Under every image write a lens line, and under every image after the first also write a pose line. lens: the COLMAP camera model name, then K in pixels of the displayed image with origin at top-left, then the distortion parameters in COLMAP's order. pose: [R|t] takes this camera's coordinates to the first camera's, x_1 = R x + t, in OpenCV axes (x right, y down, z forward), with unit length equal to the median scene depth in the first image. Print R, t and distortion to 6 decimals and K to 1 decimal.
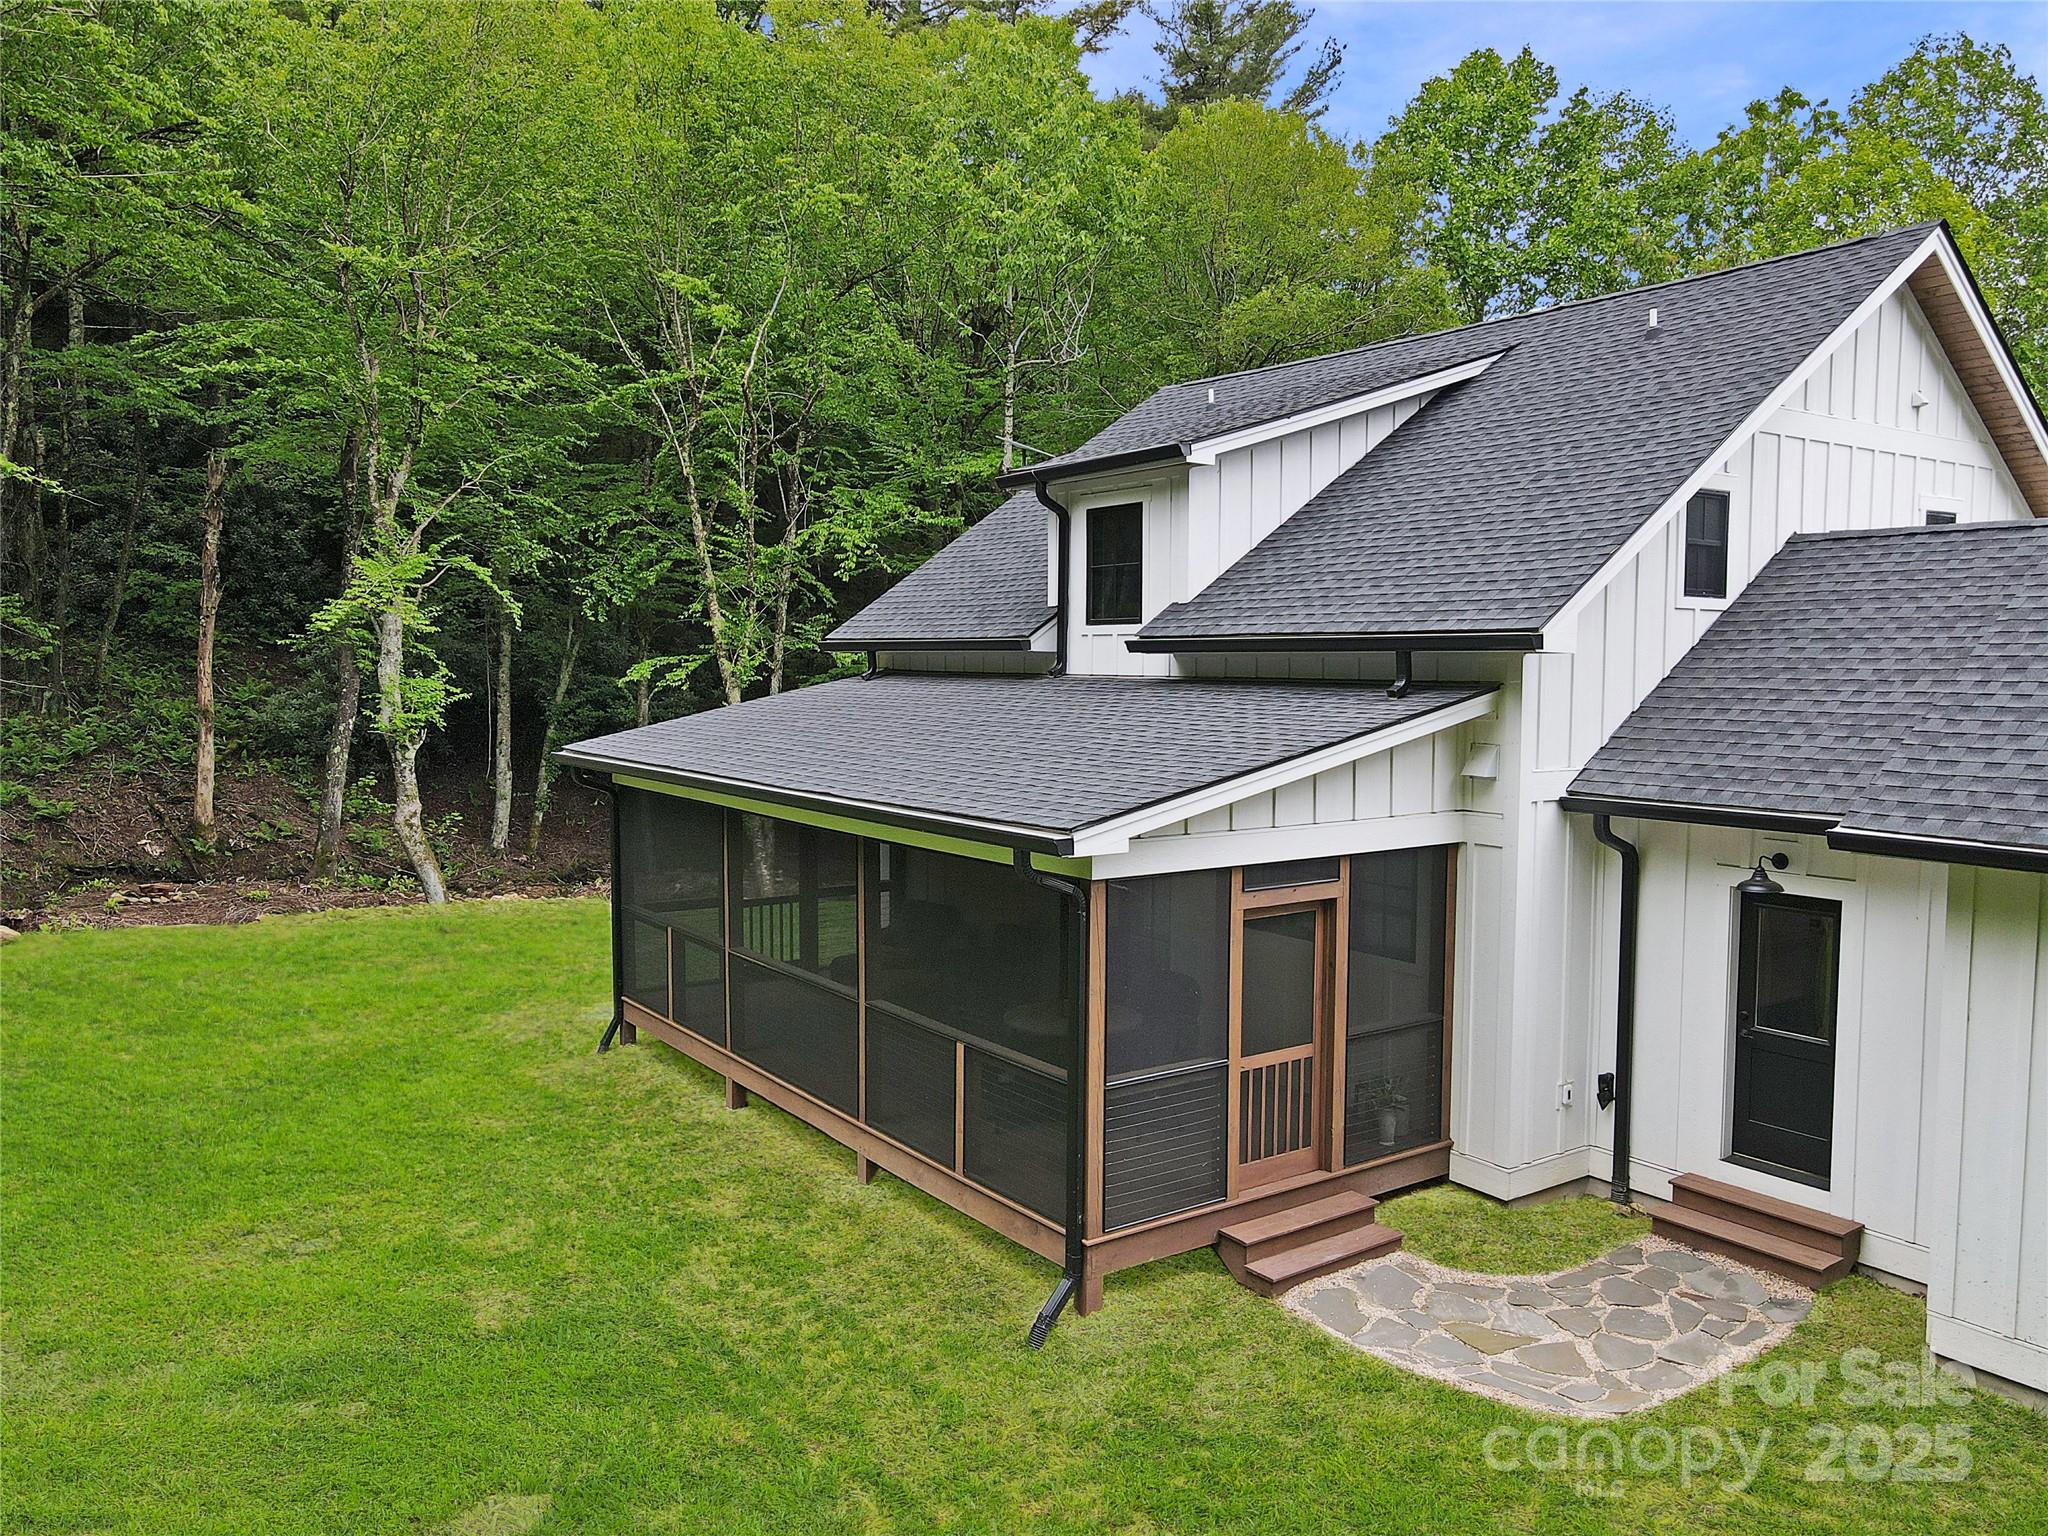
lens RADIAL K [[1516.0, 0, 1024.0], [0, 1516.0, 768.0], [0, 0, 1]] dist [-0.008465, 0.039216]
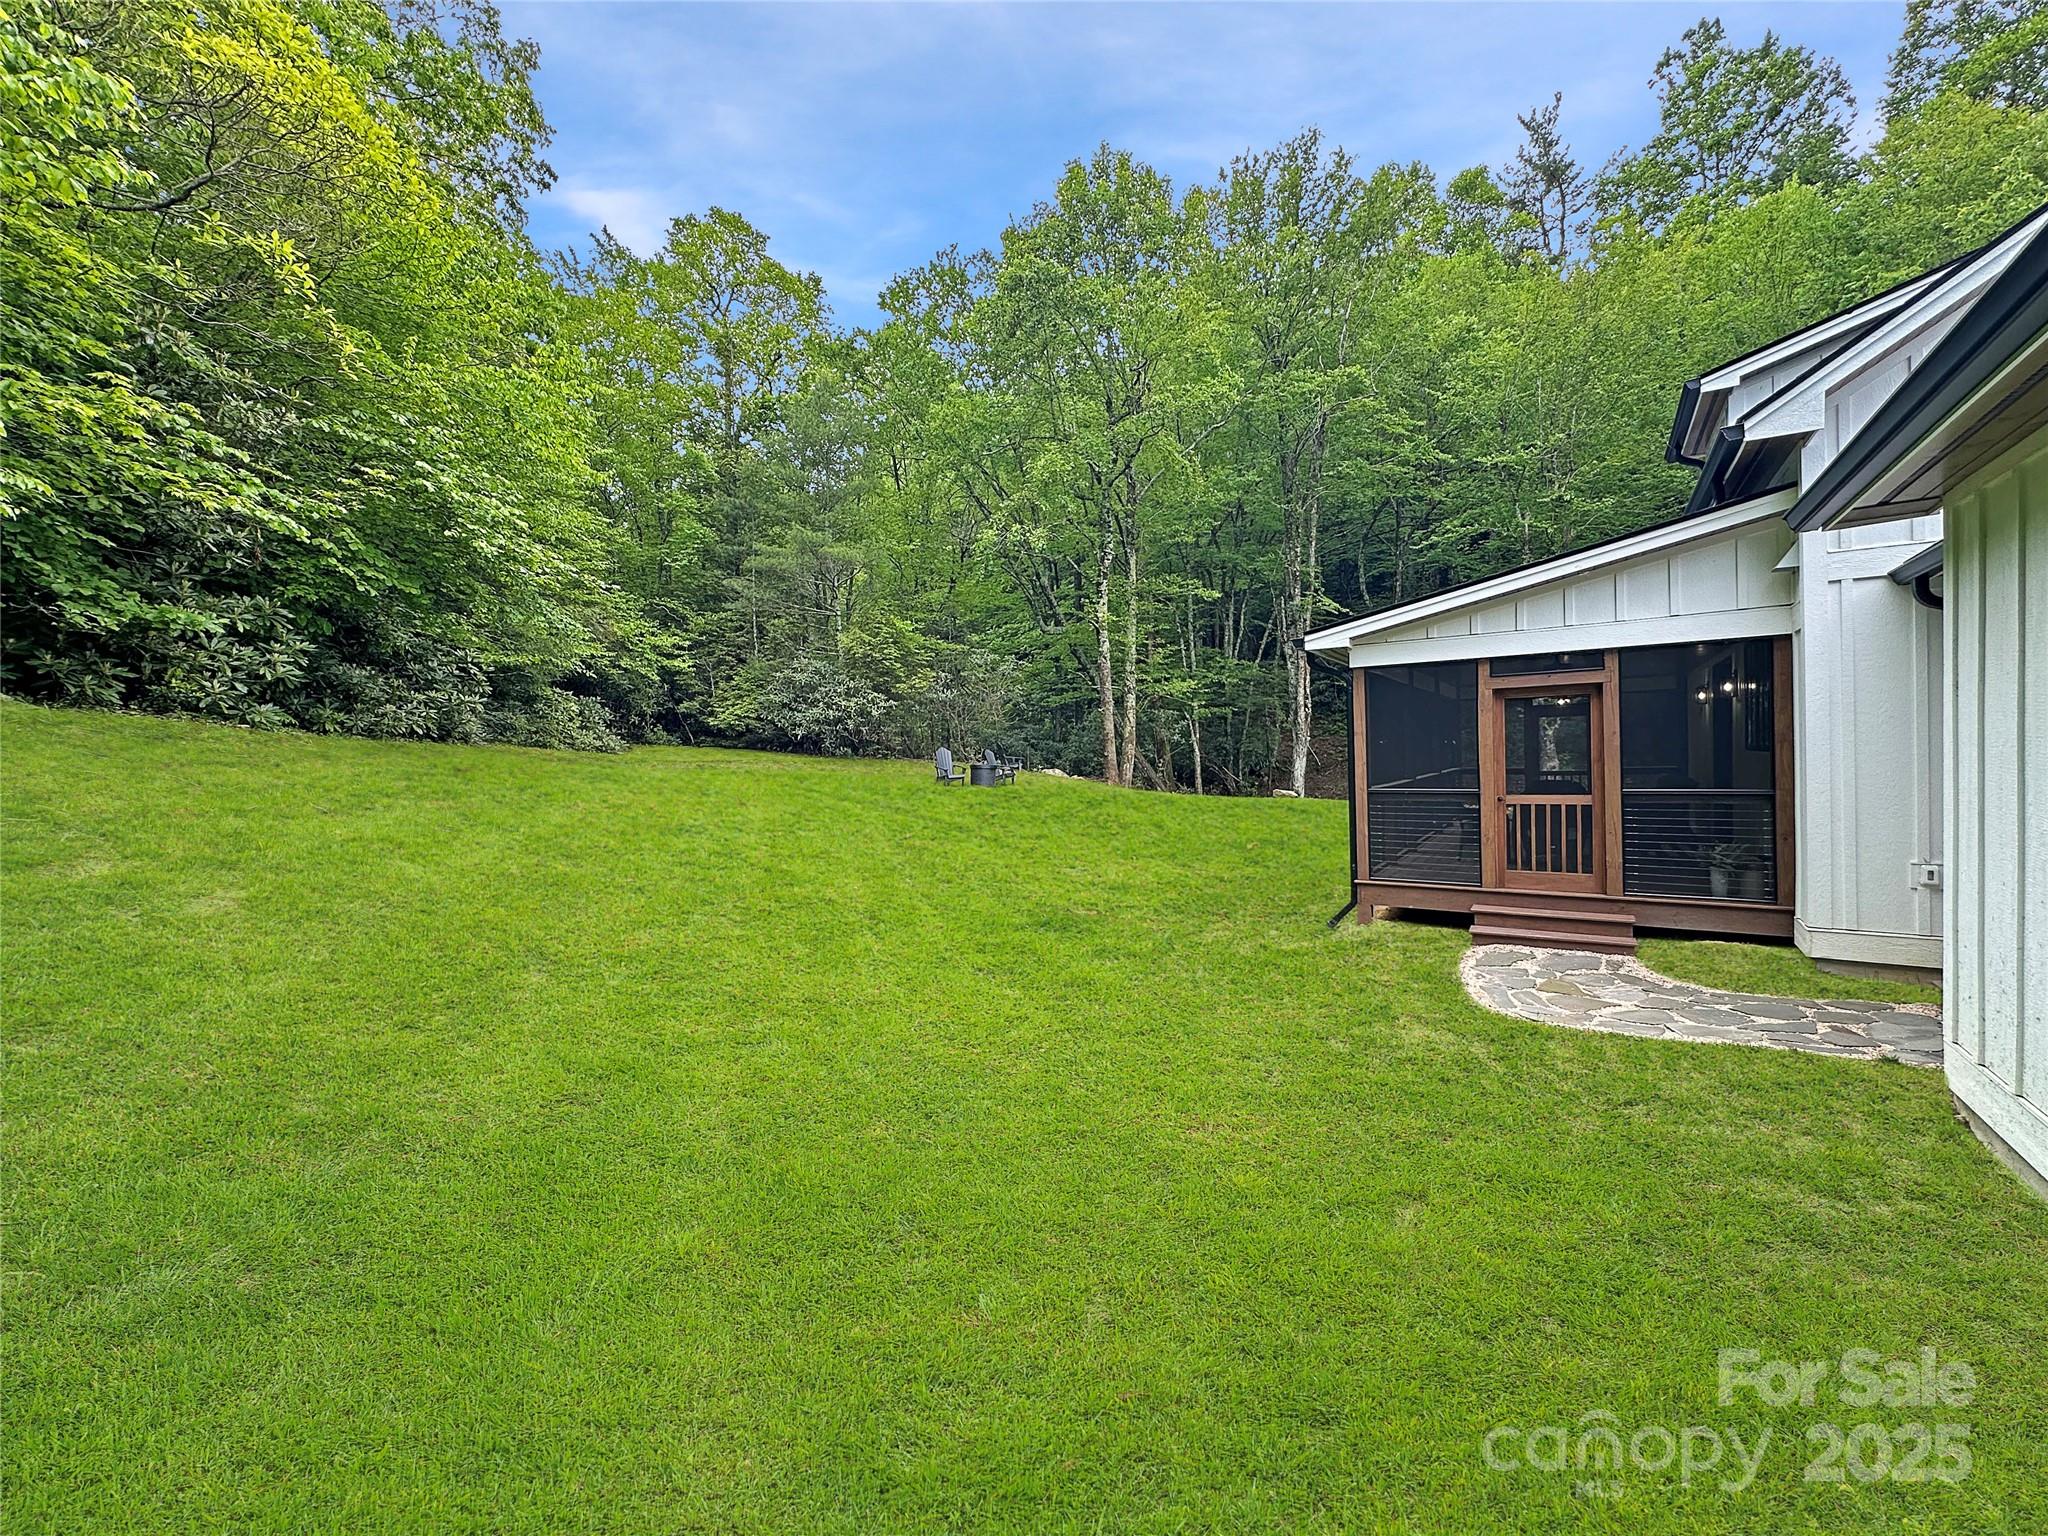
lens RADIAL K [[815.3, 0, 1024.0], [0, 815.3, 768.0], [0, 0, 1]] dist [0.000673, 0.000110]
pose [[0.349900, -0.000082, -0.936787, 0.543142], [-0.041863, 0.999000, -0.015724, 0.150271], [0.935851, 0.044719, 0.349547, 0.220945]]
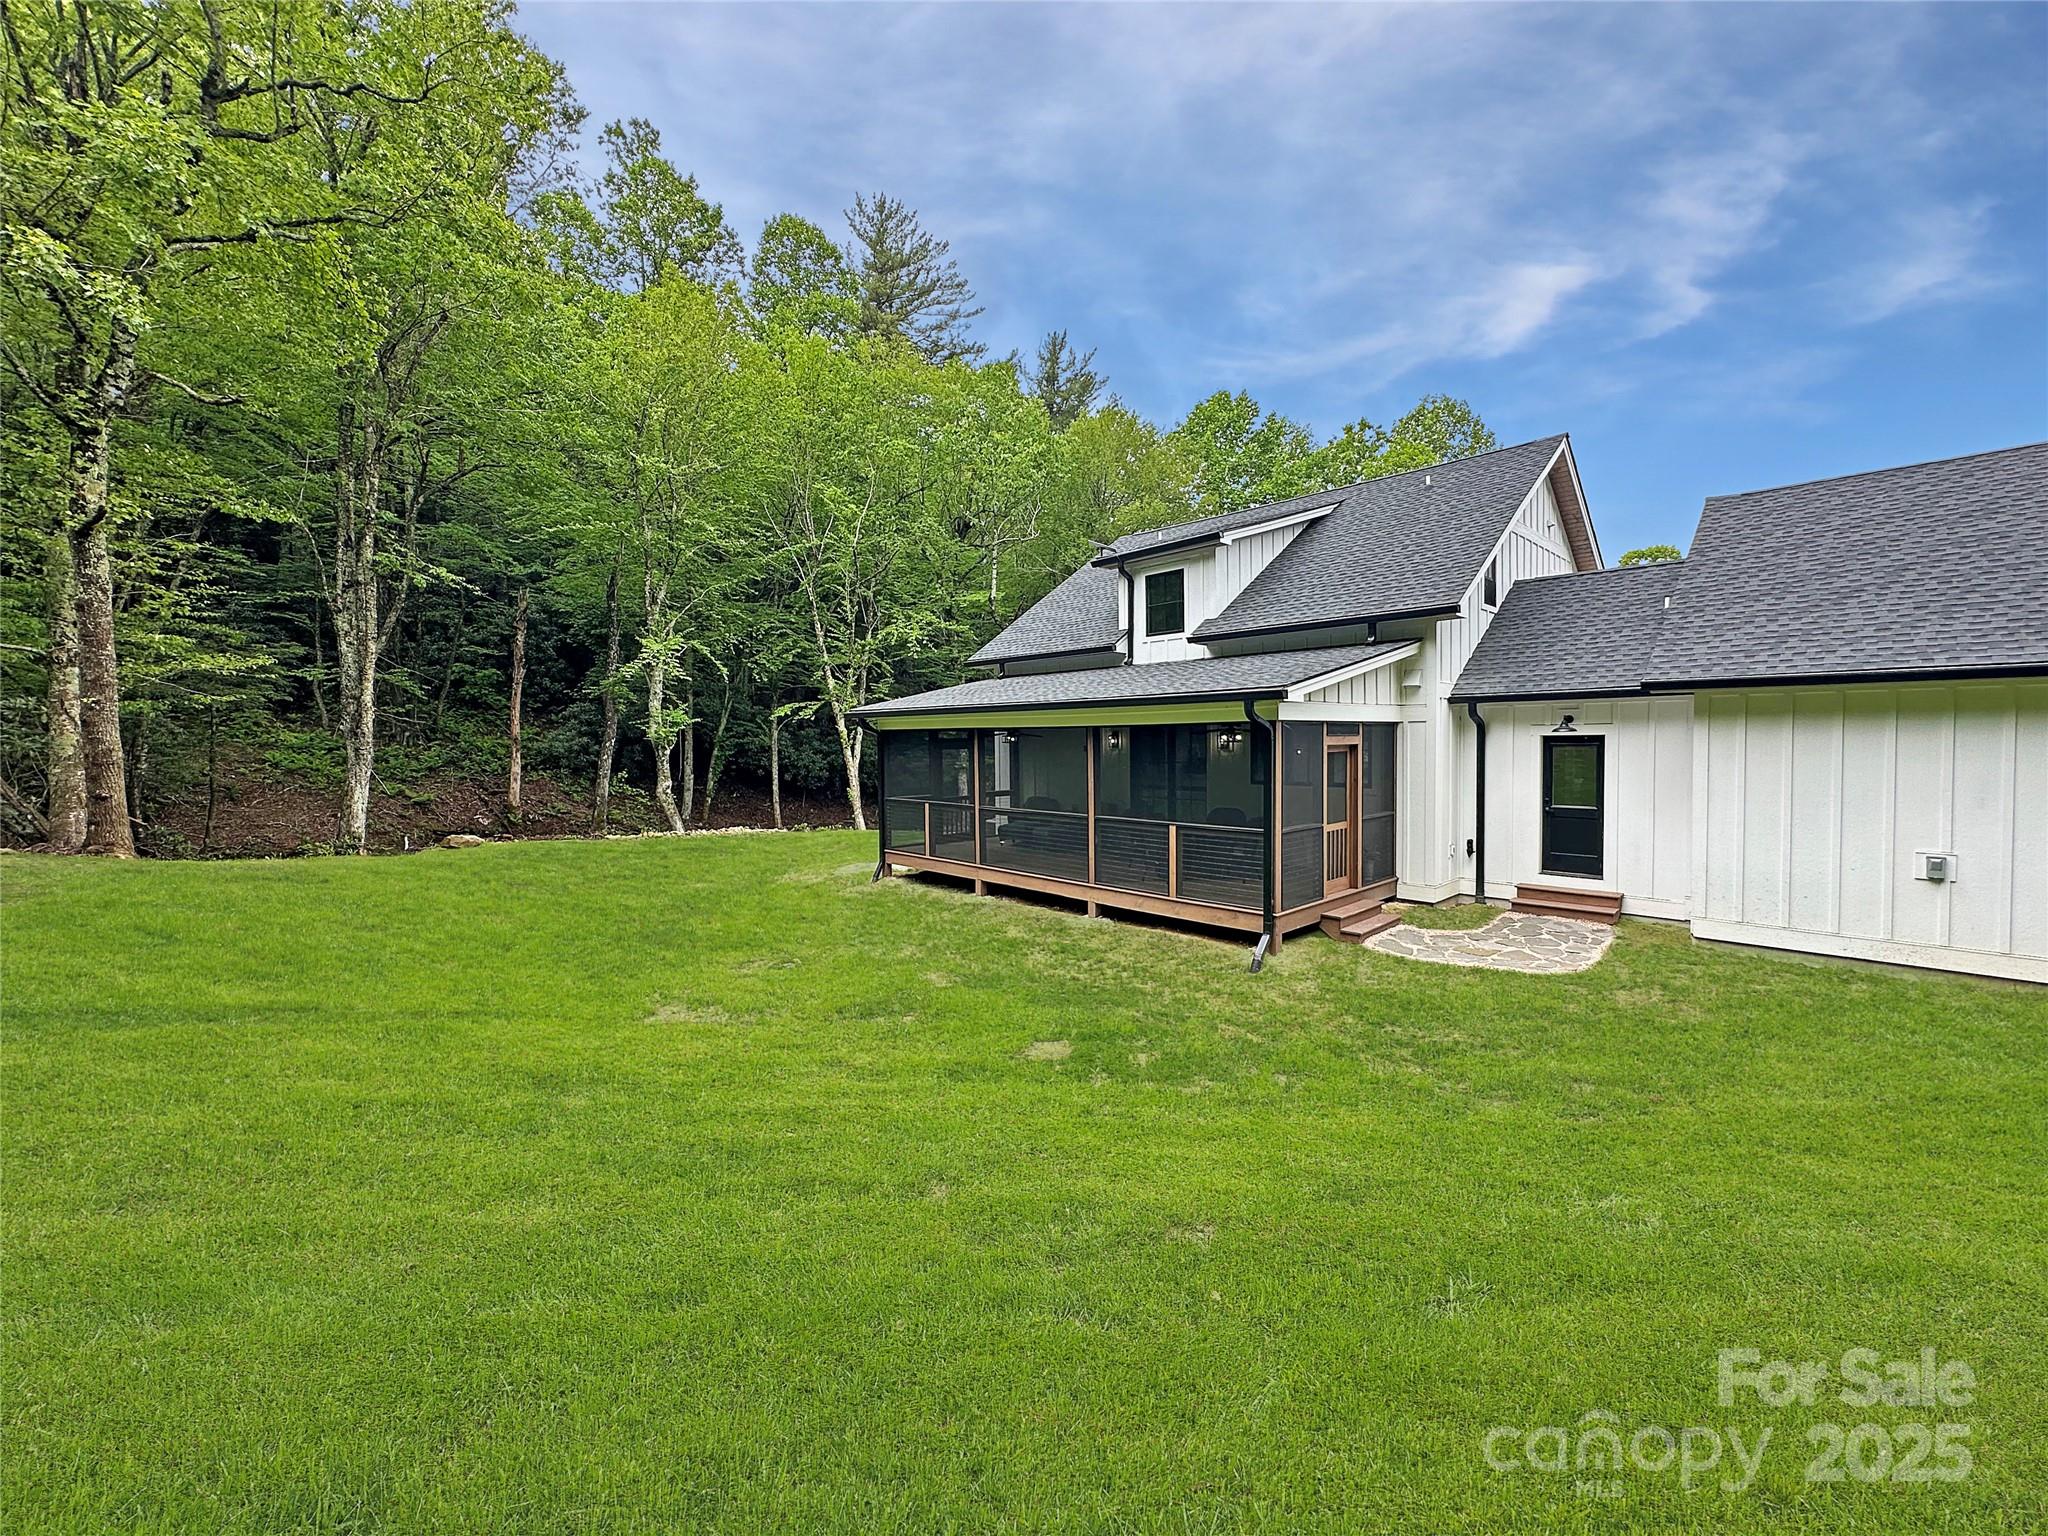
lens RADIAL K [[819.5, 0, 1024.0], [0, 819.5, 768.0], [0, 0, 1]] dist [-0.001327, -0.000172]
pose [[0.988825, -0.020638, 0.147647, -0.288729], [0.026269, 0.998996, -0.036295, 0.111270], [-0.146750, 0.039768, 0.988374, 0.024499]]
